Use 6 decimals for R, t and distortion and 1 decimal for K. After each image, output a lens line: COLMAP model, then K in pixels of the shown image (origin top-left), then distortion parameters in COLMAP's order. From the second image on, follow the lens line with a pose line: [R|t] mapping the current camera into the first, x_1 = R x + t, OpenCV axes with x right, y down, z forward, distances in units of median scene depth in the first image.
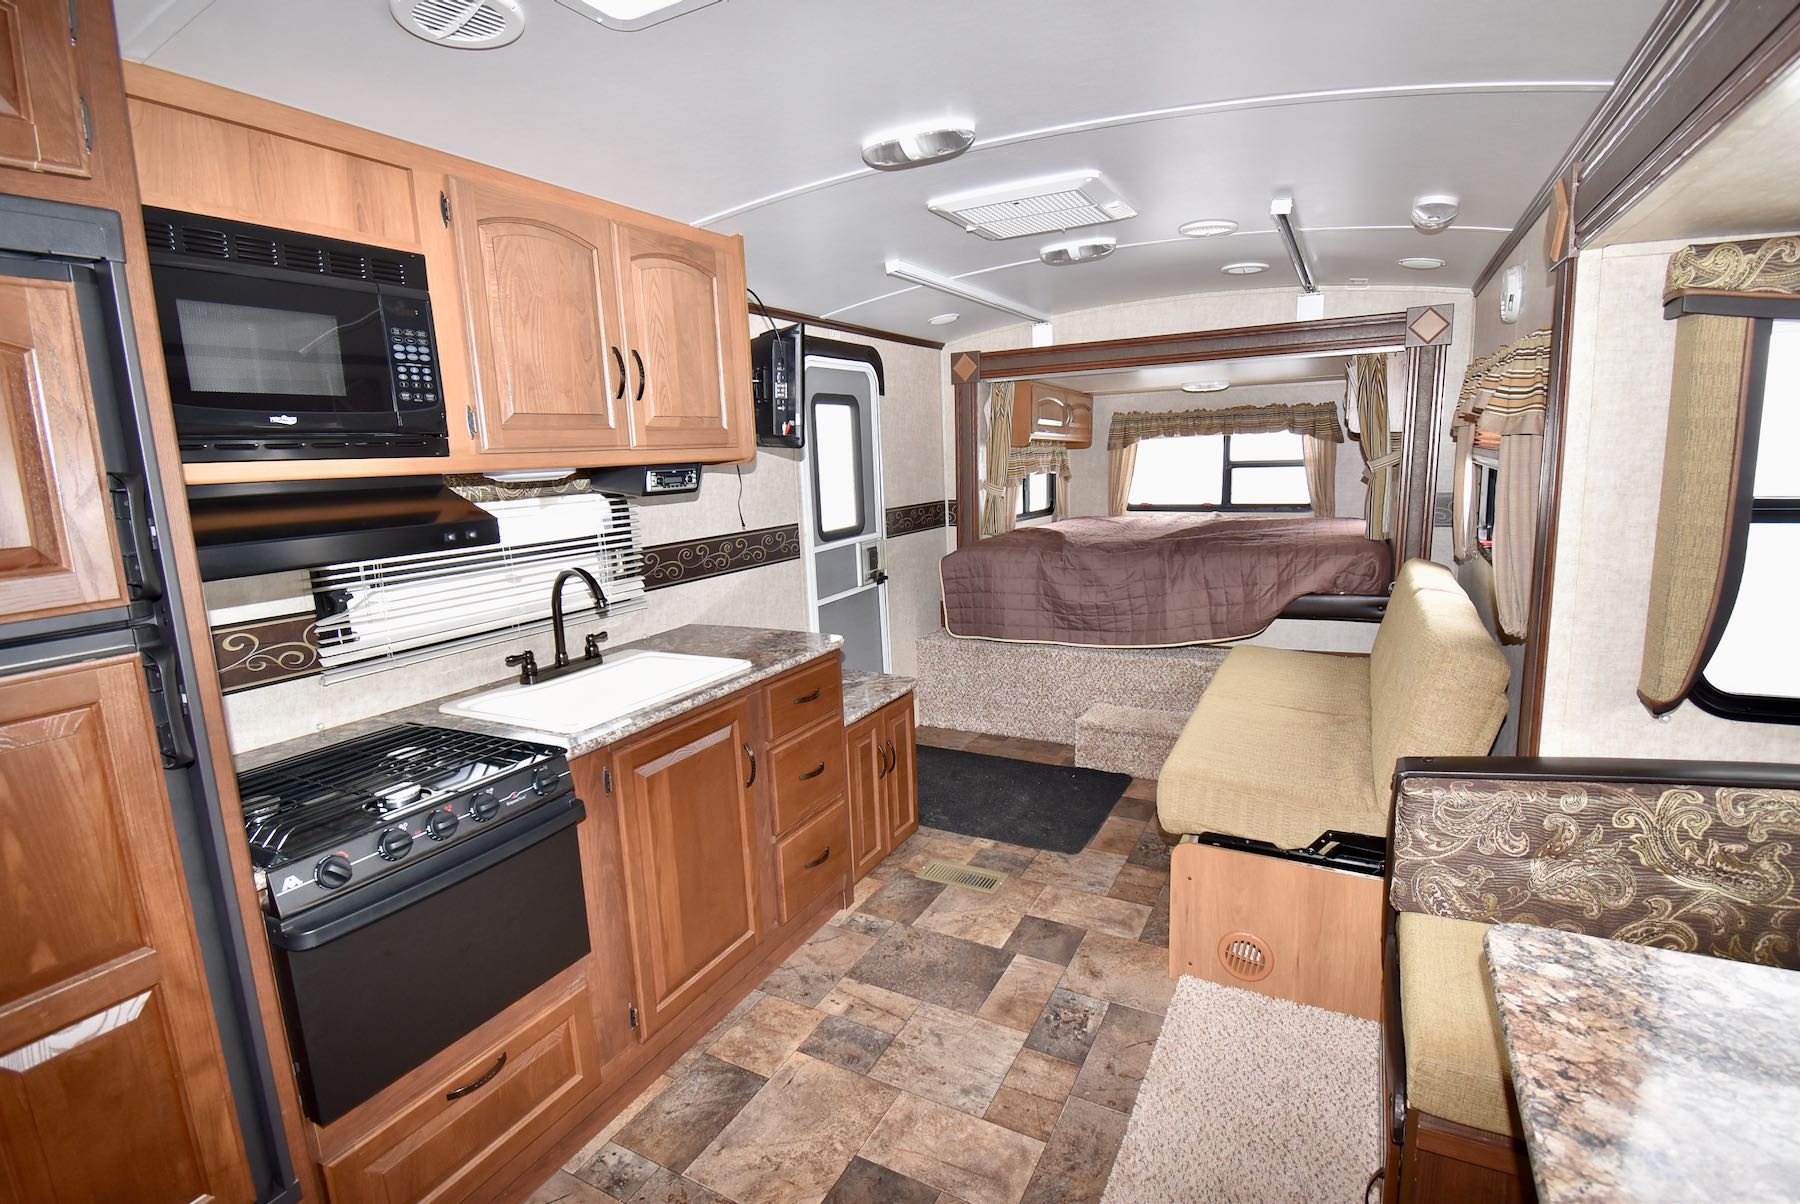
lens RADIAL K [[846.1, 0, 897.5], [0, 846.1, 599.2], [0, 0, 1]] dist [-0.003762, -0.000756]
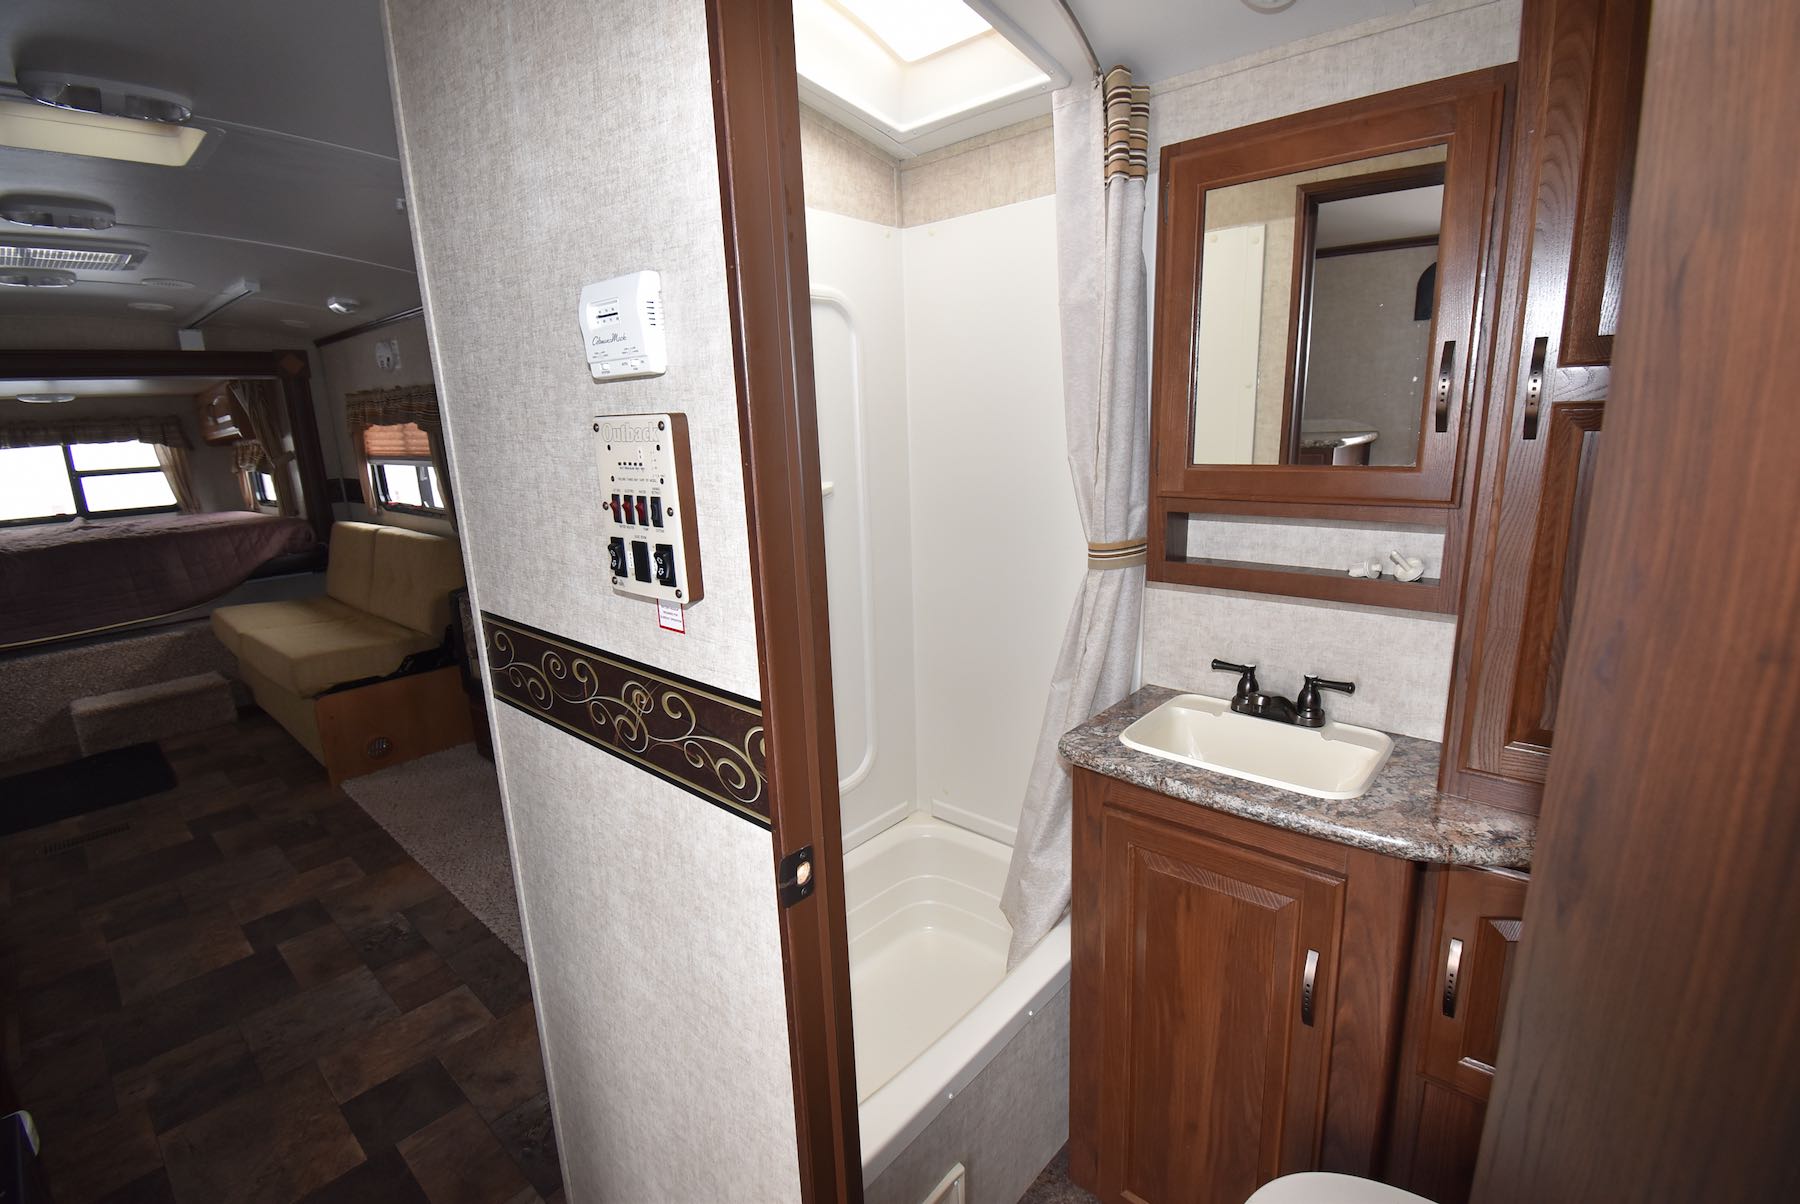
lens RADIAL K [[842.0, 0, 900.0], [0, 842.0, 602.0], [0, 0, 1]] dist [0.009812, -0.021628]
pose [[0.244466, -0.183234, 0.952188, -0.819669], [0.191630, 0.971746, 0.137799, 0.099671], [-0.950534, 0.148780, 0.272672, -0.456952]]
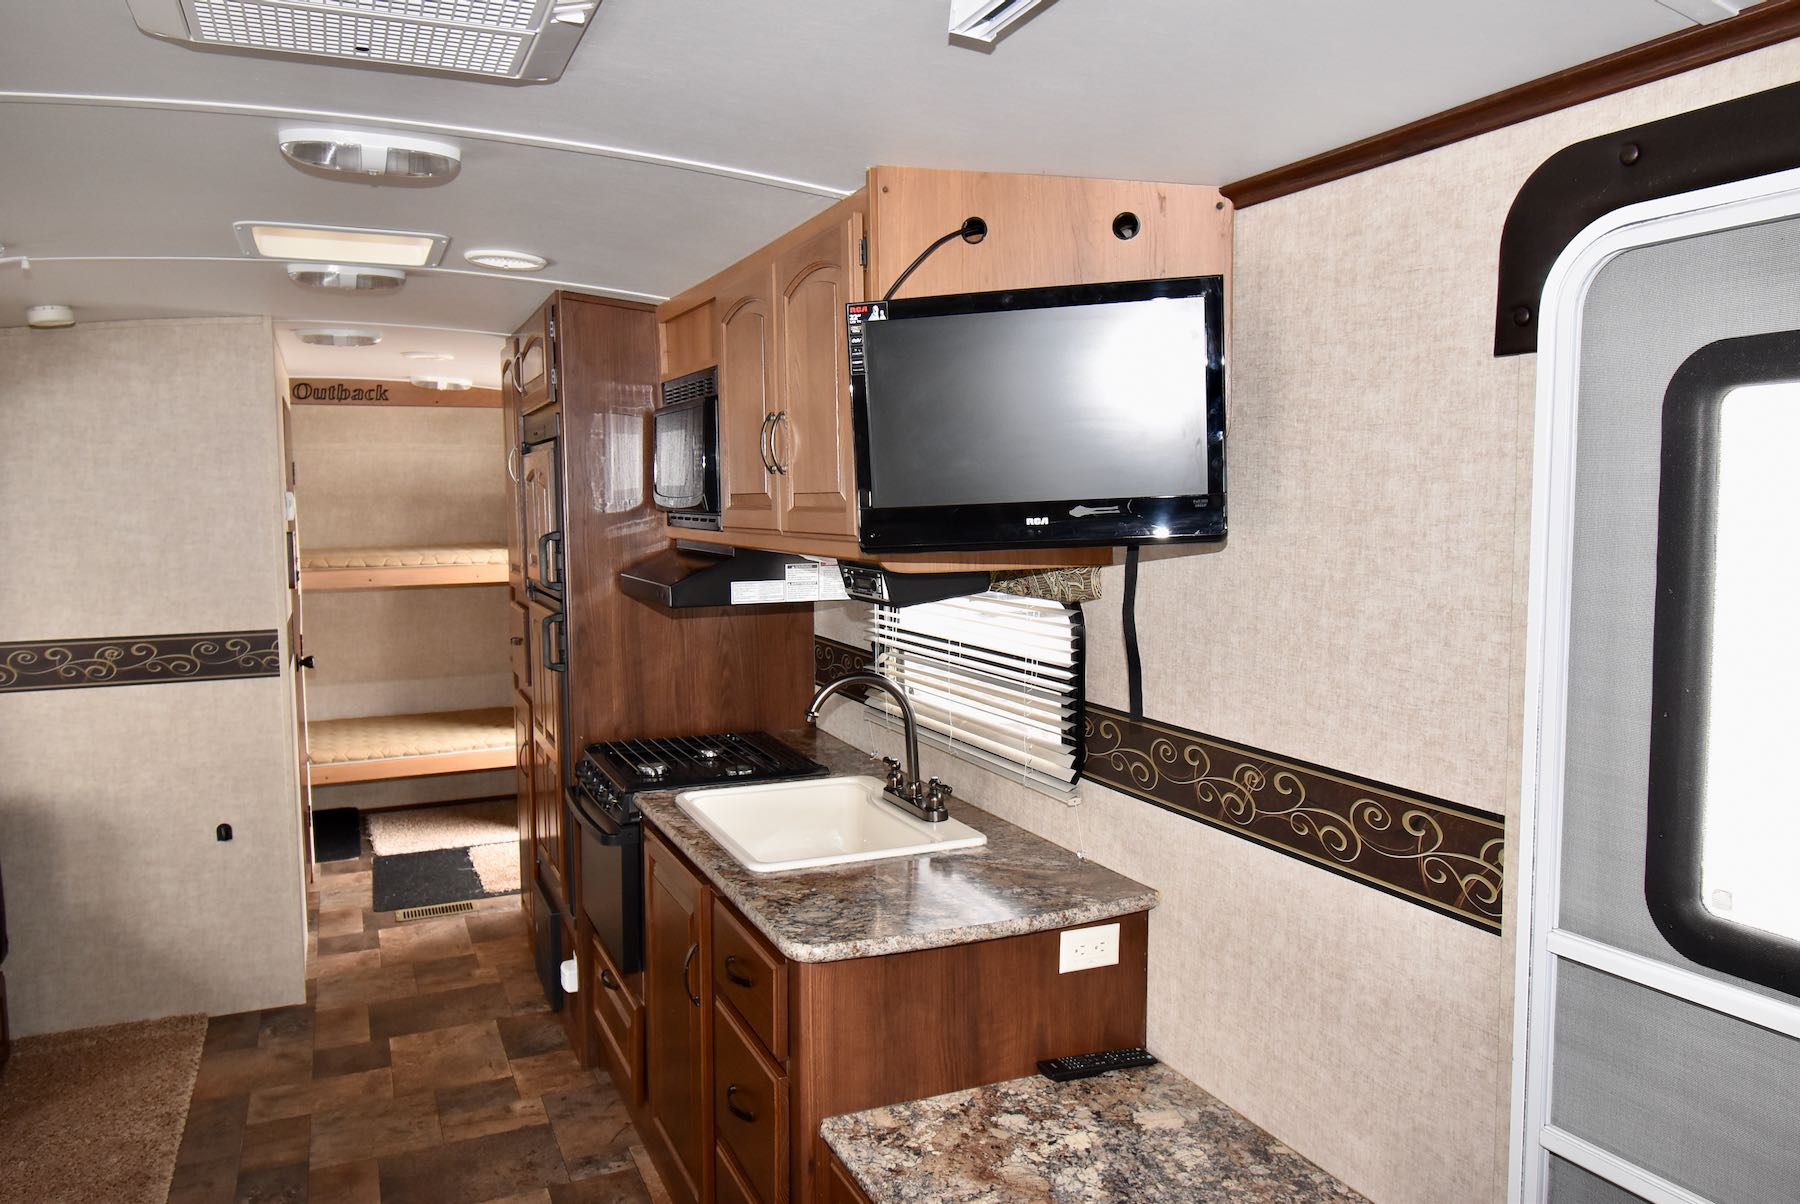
lens RADIAL K [[1261.2, 0, 900.0], [0, 1261.2, 602.0], [0, 0, 1]] dist [0.003644, -0.001228]
pose [[-0.608455, 0.110166, -0.785905, 0.498291], [-0.107187, 0.969834, 0.218934, -0.345133], [0.786317, 0.217450, -0.578292, 1.591891]]
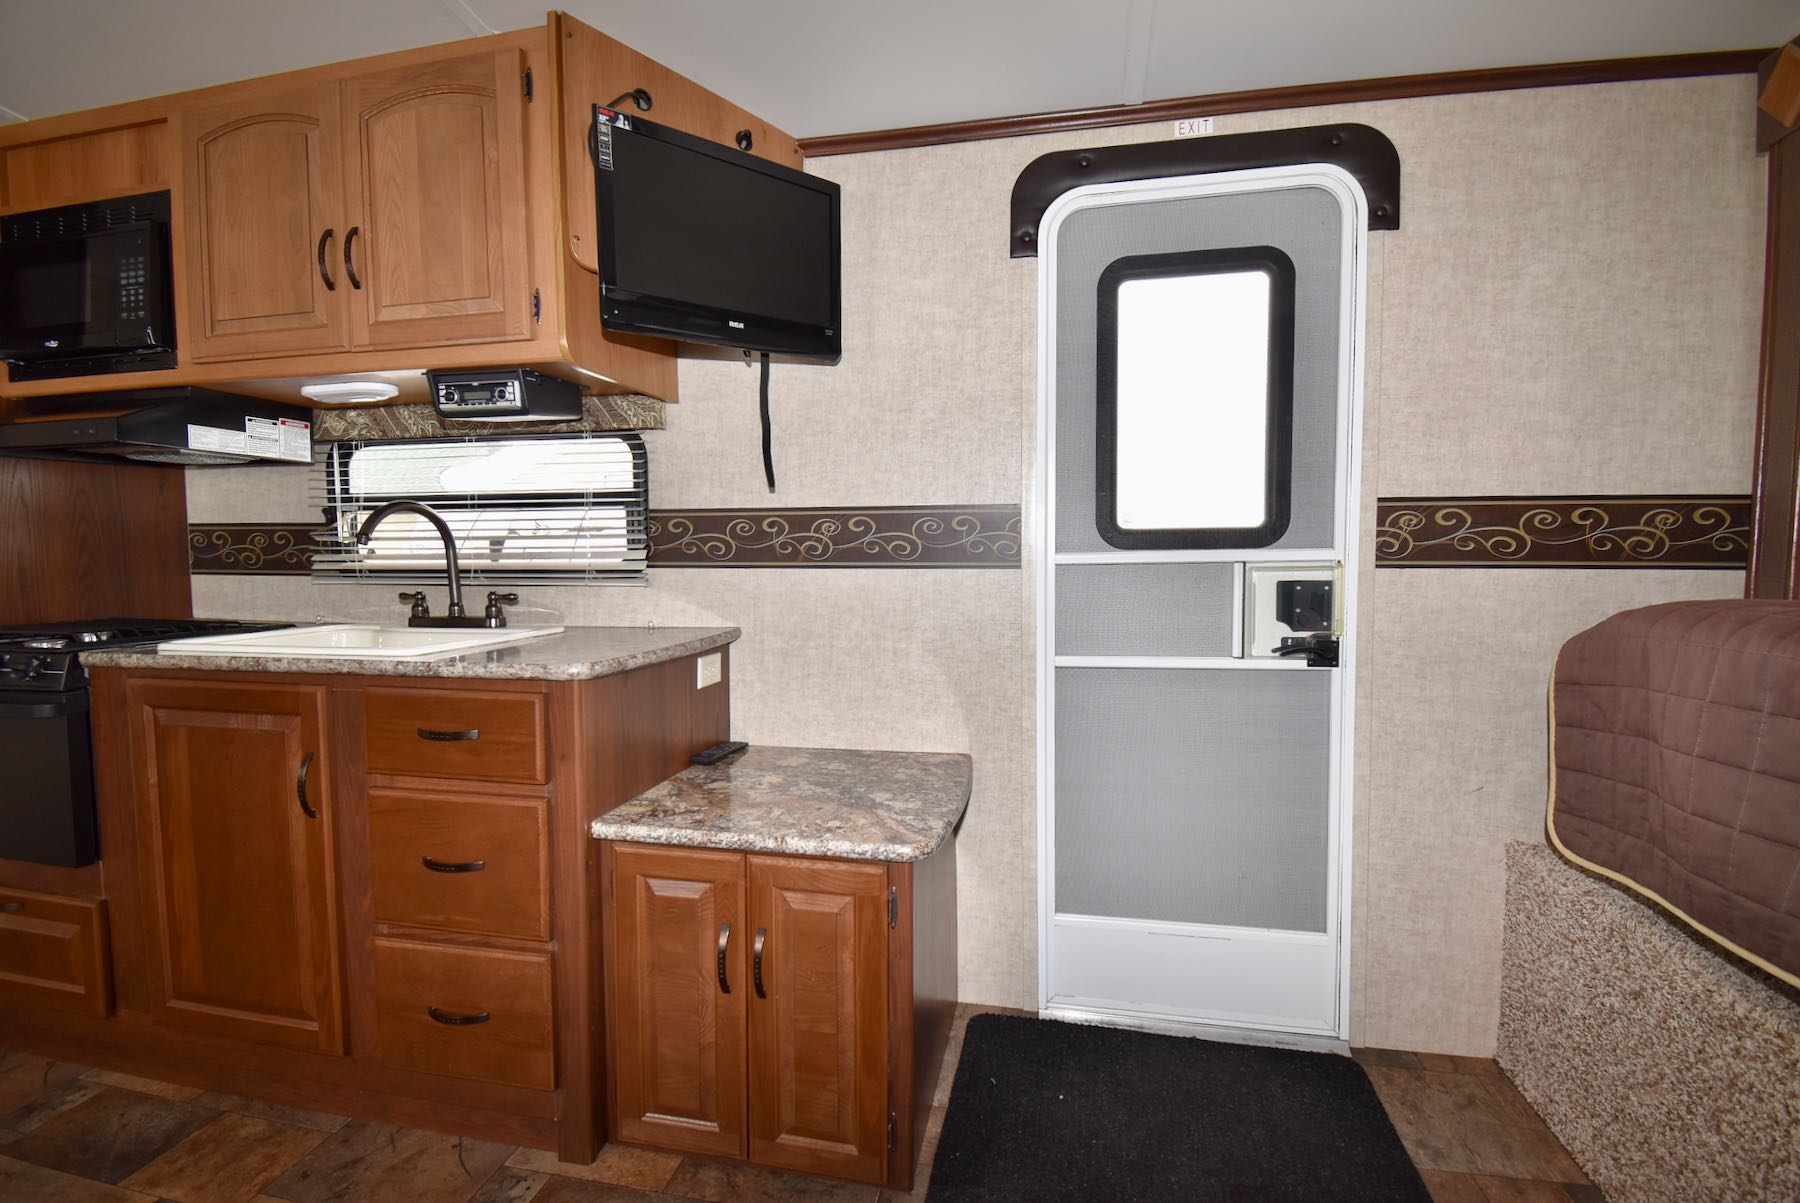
lens RADIAL K [[809.0, 0, 903.9], [0, 809.0, 599.3], [0, 0, 1]] dist [0.010125, -0.018288]
pose [[0.288824, 0.097596, -0.952395, 0.542642], [-0.170894, 0.984070, 0.049016, -0.062683], [0.942006, 0.148601, 0.300901, 1.160819]]
